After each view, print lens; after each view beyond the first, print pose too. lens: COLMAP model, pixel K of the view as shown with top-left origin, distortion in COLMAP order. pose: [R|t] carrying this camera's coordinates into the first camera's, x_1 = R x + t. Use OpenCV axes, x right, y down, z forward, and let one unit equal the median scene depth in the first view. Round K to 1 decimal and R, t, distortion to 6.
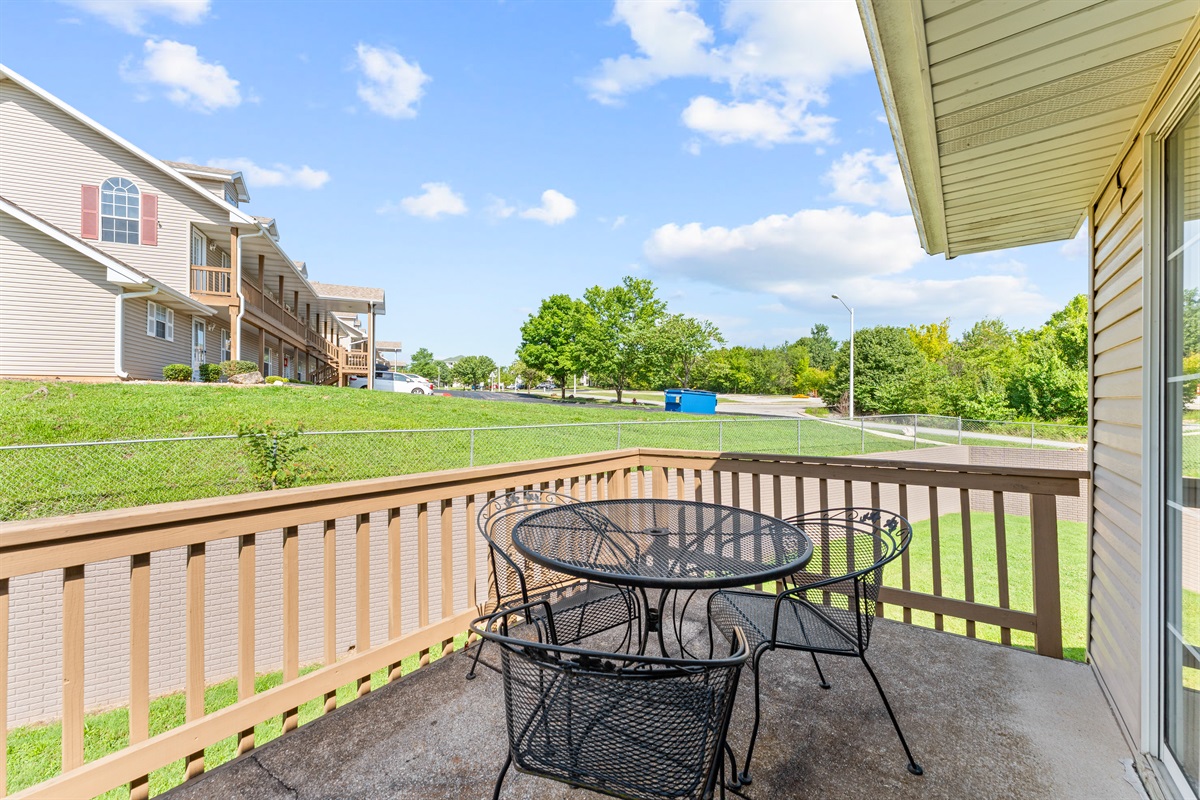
lens RADIAL K [[478.7, 0, 597.8], [0, 478.7, 404.4], [0, 0, 1]] dist [0.001191, 0.000246]
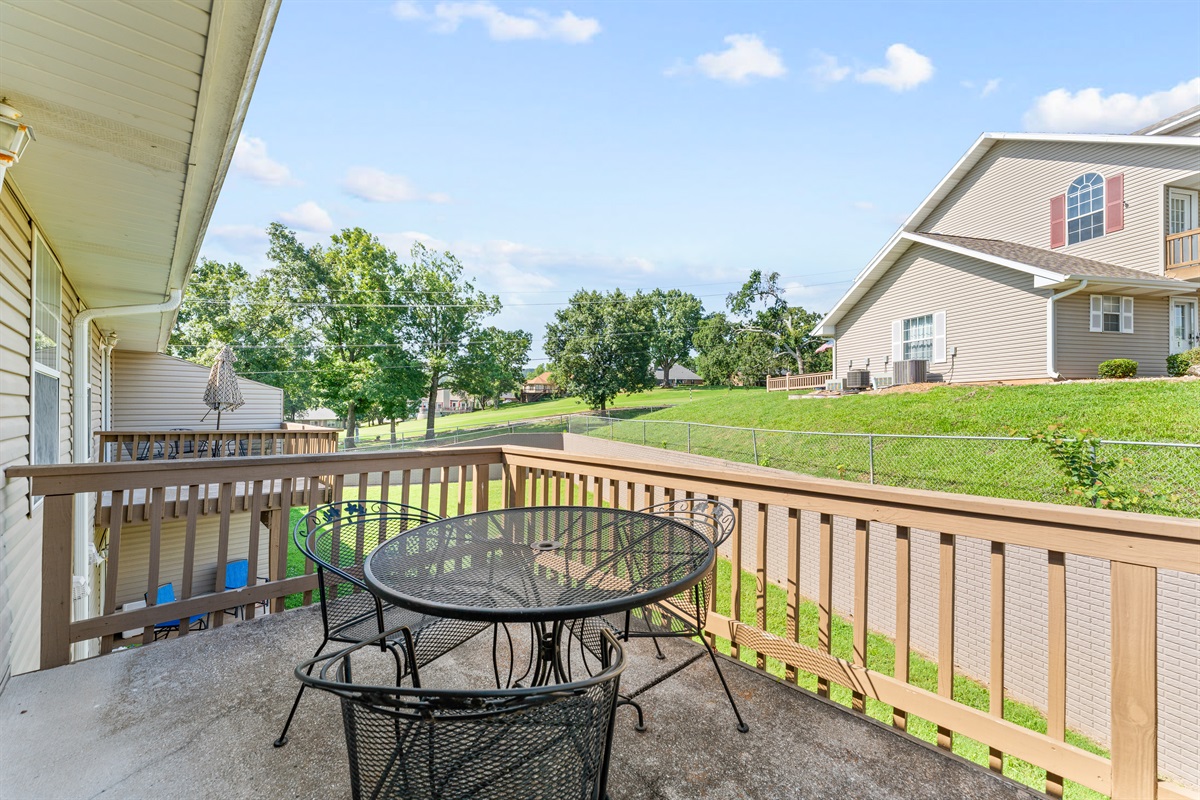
lens RADIAL K [[478.7, 0, 597.8], [0, 478.7, 404.4], [0, 0, 1]] dist [0.001191, 0.000246]
pose [[-0.156676, -0.005260, -0.987636, 0.136743], [0.004448, 0.999972, -0.006032, 0.001249], [0.987640, -0.005338, -0.156648, 0.168907]]
